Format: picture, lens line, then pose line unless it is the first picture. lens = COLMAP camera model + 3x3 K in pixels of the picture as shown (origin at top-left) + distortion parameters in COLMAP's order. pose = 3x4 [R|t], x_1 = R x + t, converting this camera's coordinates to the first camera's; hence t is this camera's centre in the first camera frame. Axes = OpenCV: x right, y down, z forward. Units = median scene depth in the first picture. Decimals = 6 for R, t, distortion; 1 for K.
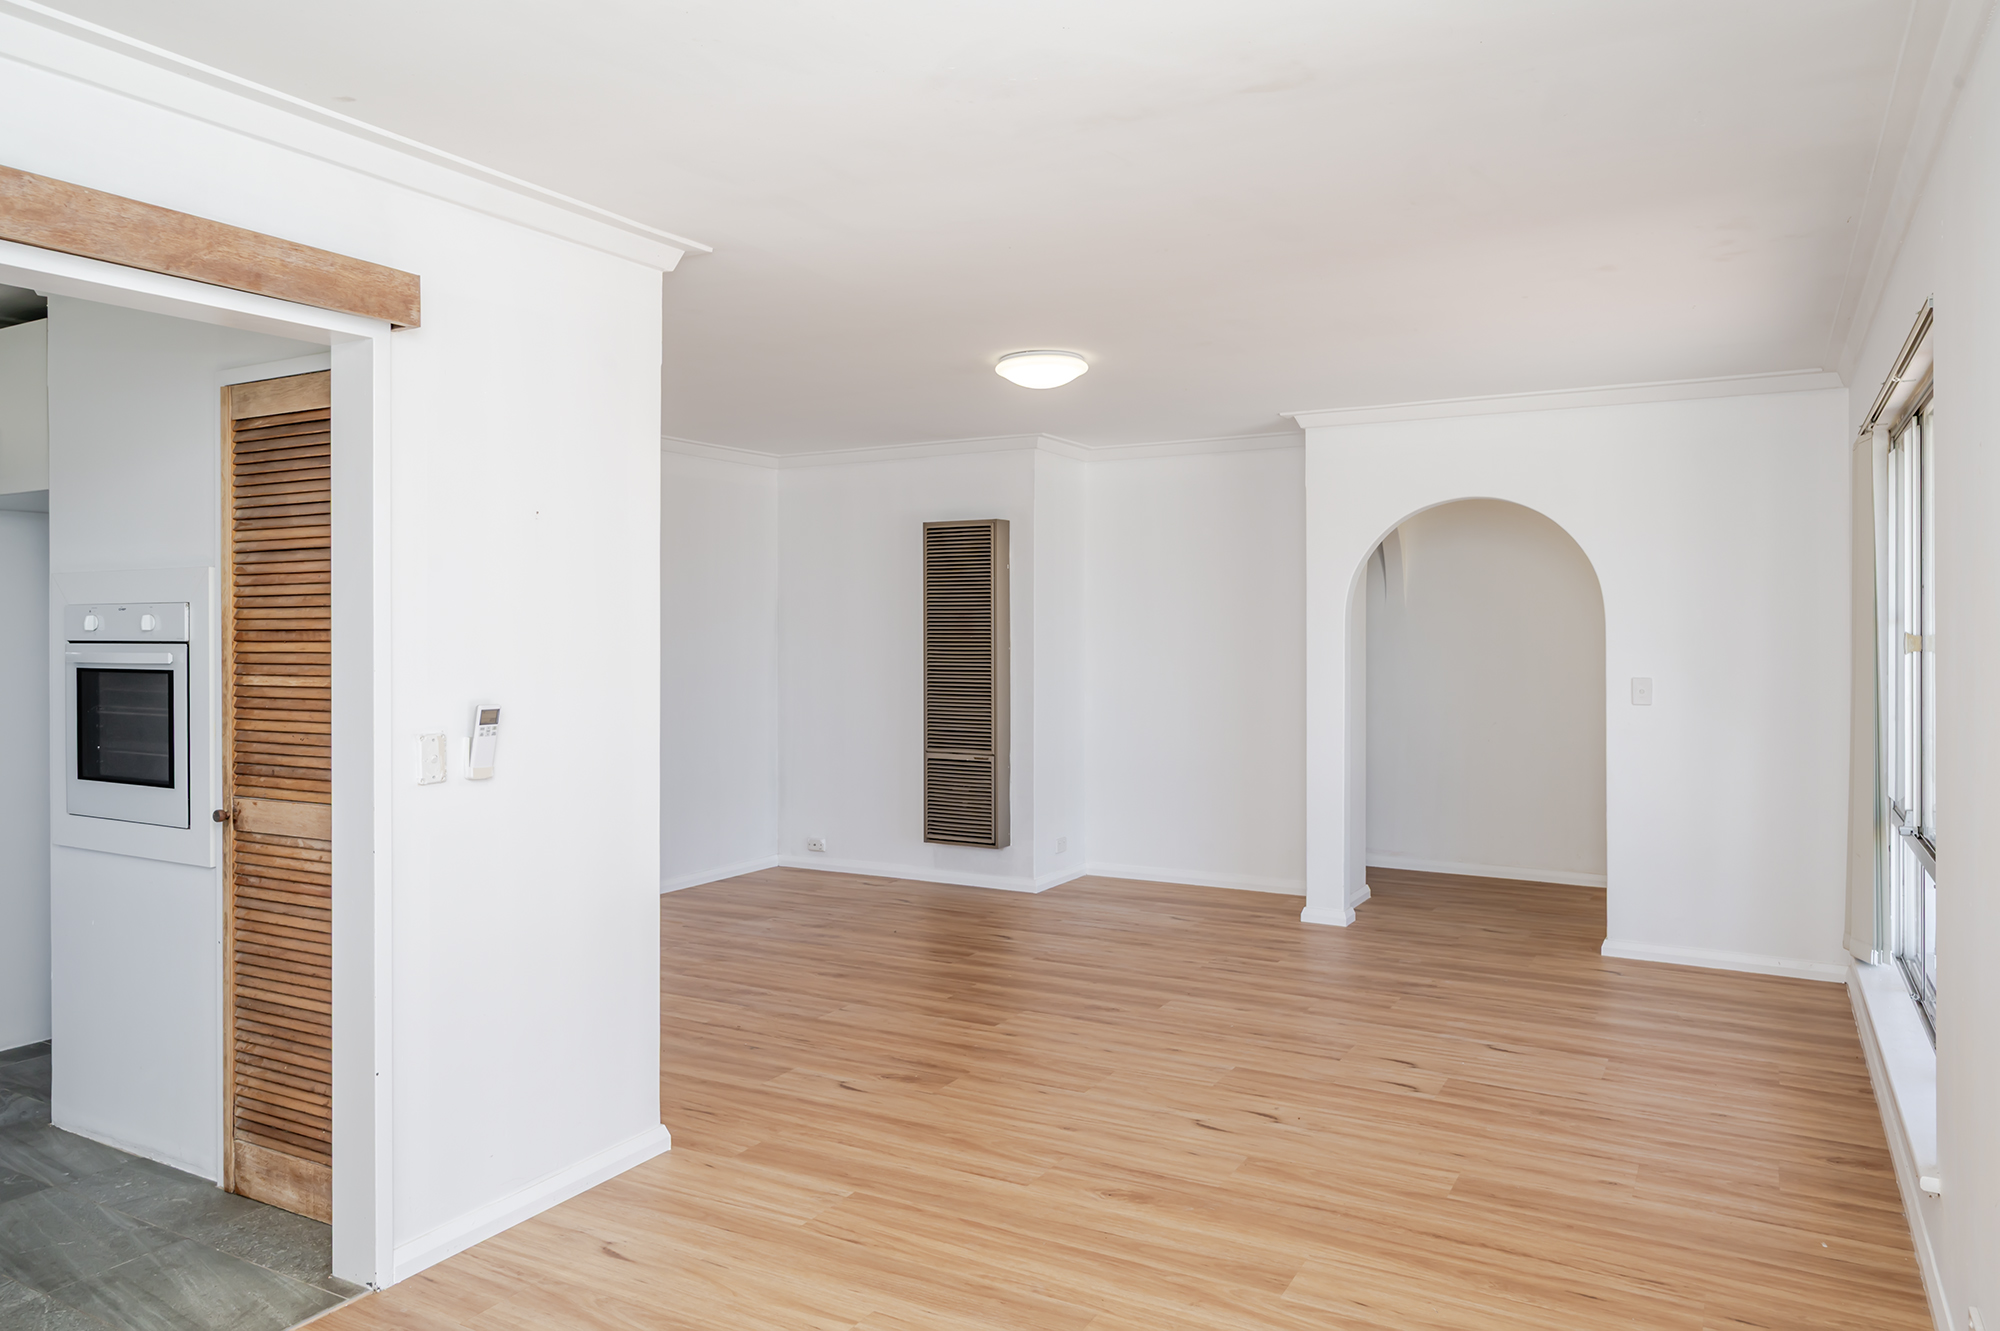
lens RADIAL K [[1341.4, 0, 1001.3], [0, 1341.4, 647.5], [0, 0, 1]] dist [-0.003304, 0.011815]
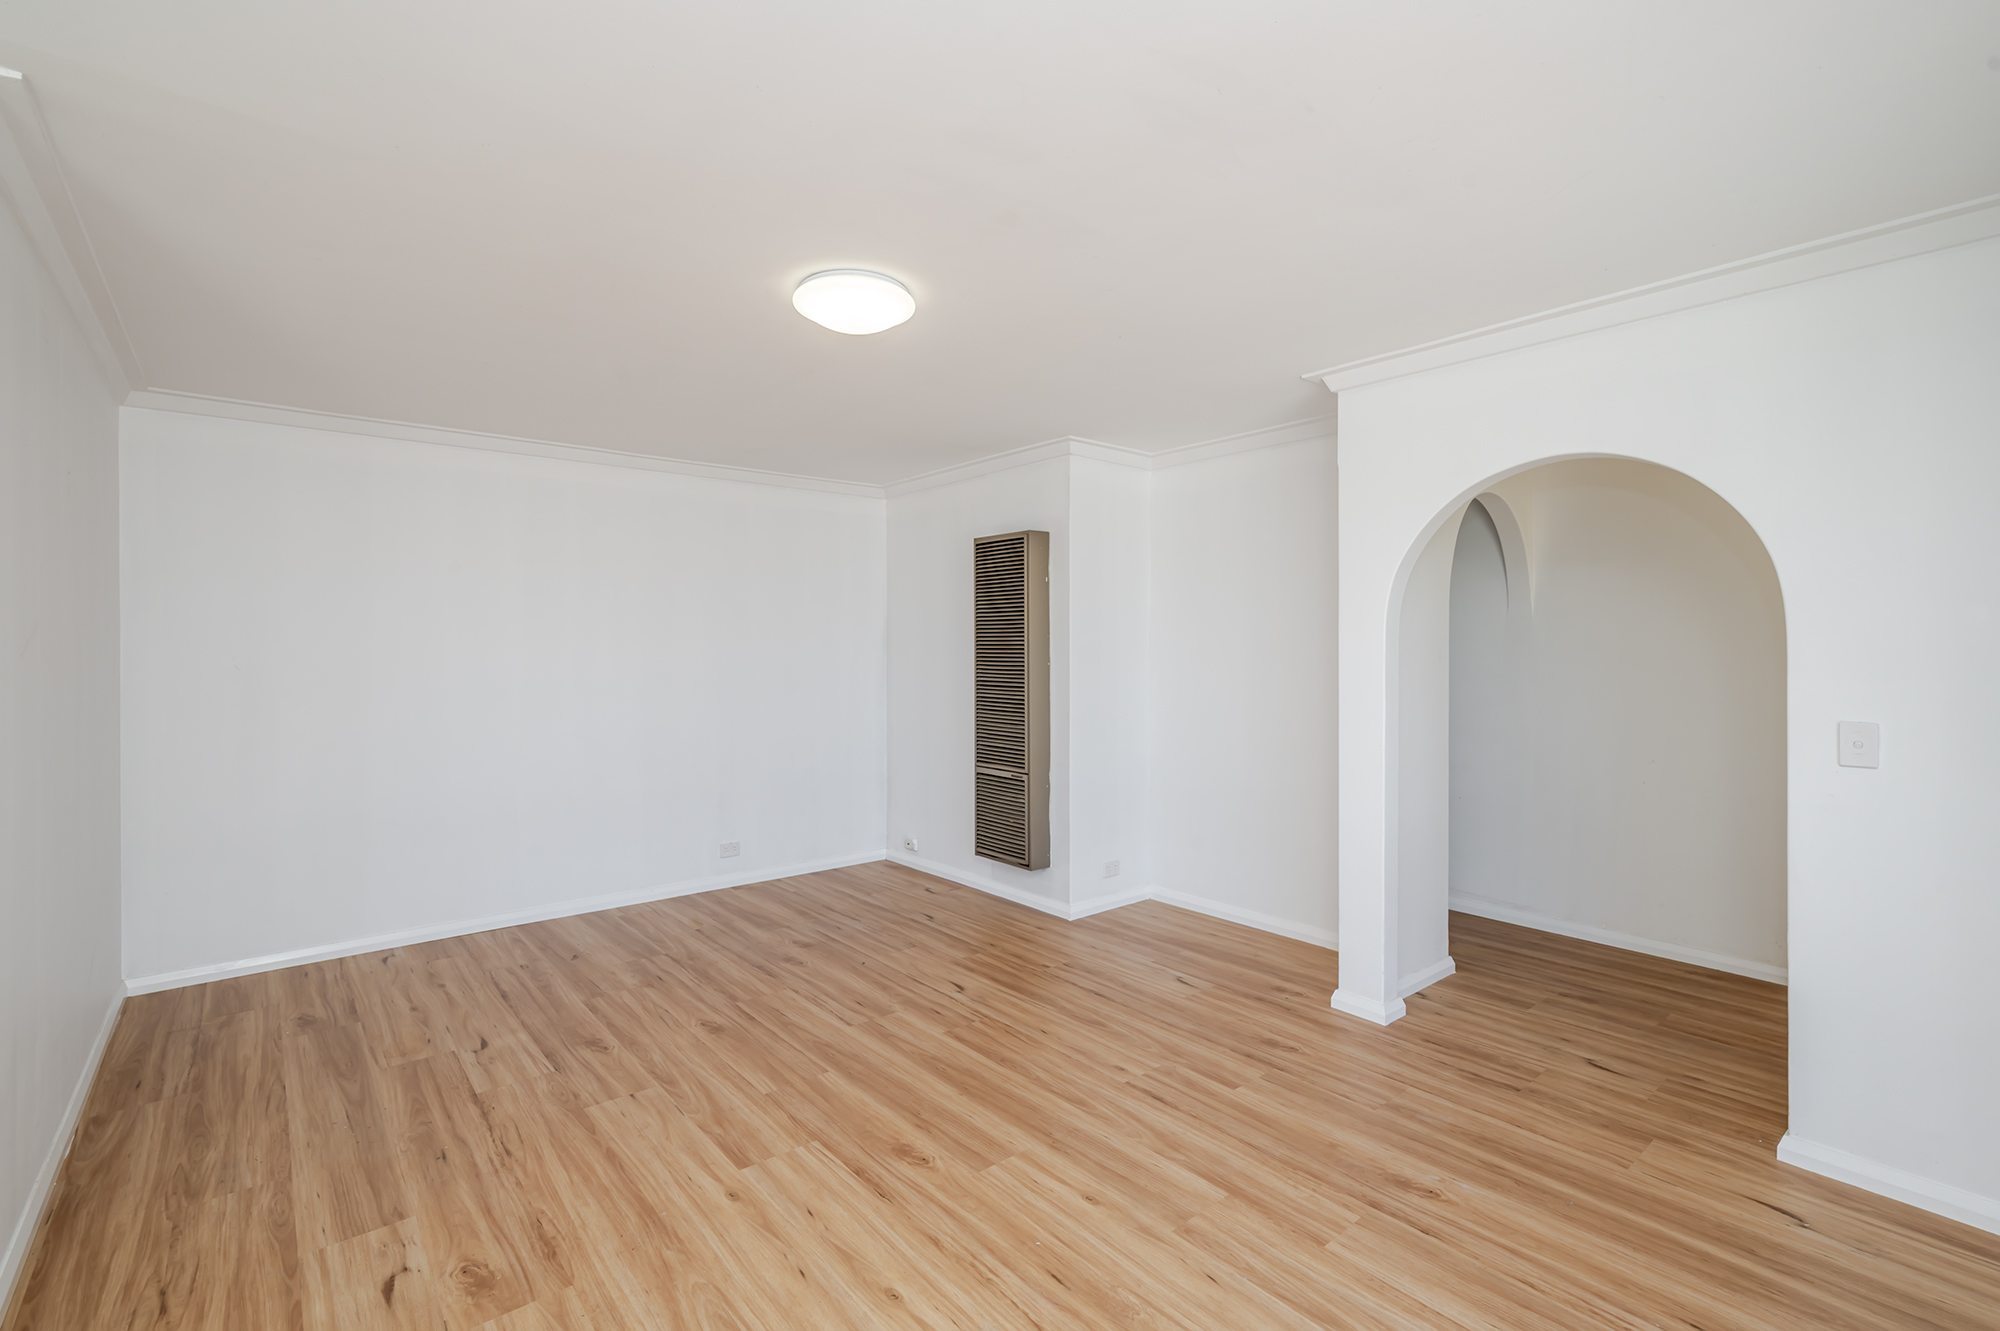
lens RADIAL K [[899.2, 0, 1002.2], [0, 899.2, 657.5], [0, 0, 1]] dist [-0.000147, -0.000033]
pose [[0.935769, 0.003239, -0.352598, 0.347791], [-0.003262, 0.999995, 0.000528, -0.007166], [0.352598, 0.000656, 0.935775, 0.649269]]
